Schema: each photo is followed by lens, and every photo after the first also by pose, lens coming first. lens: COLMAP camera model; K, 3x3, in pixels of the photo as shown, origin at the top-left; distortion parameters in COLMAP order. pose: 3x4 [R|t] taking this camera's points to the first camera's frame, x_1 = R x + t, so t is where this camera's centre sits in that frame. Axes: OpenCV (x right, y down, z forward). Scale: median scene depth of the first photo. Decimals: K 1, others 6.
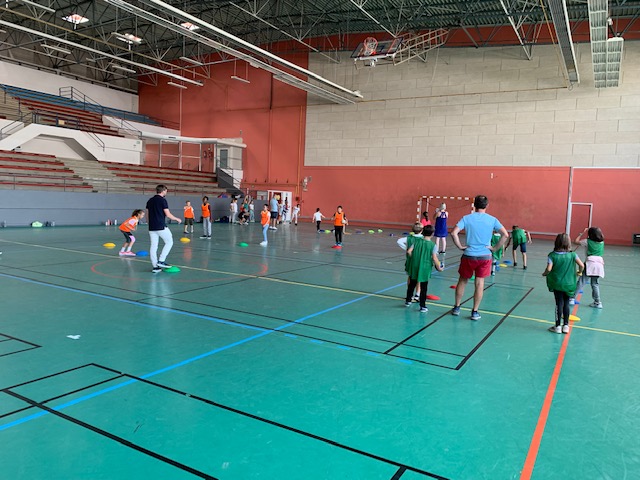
lens RADIAL K [[493.6, 0, 319.6], [0, 493.6, 239.6], [0, 0, 1]] dist [0.025600, -0.036179]
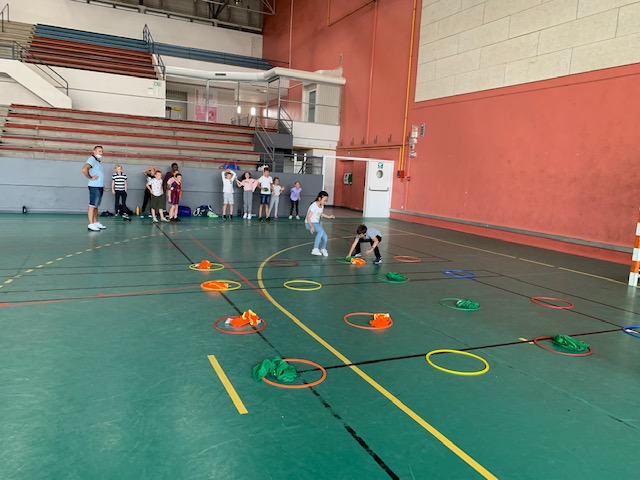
lens RADIAL K [[493.6, 0, 322.4], [0, 493.6, 240.5], [0, 0, 1]] dist [0.025600, -0.036179]
pose [[0.826248, 0.074538, -0.558353, 0.165711], [-0.060765, 0.997217, 0.043204, -0.033950], [0.560019, -0.001769, 0.828478, 0.554428]]
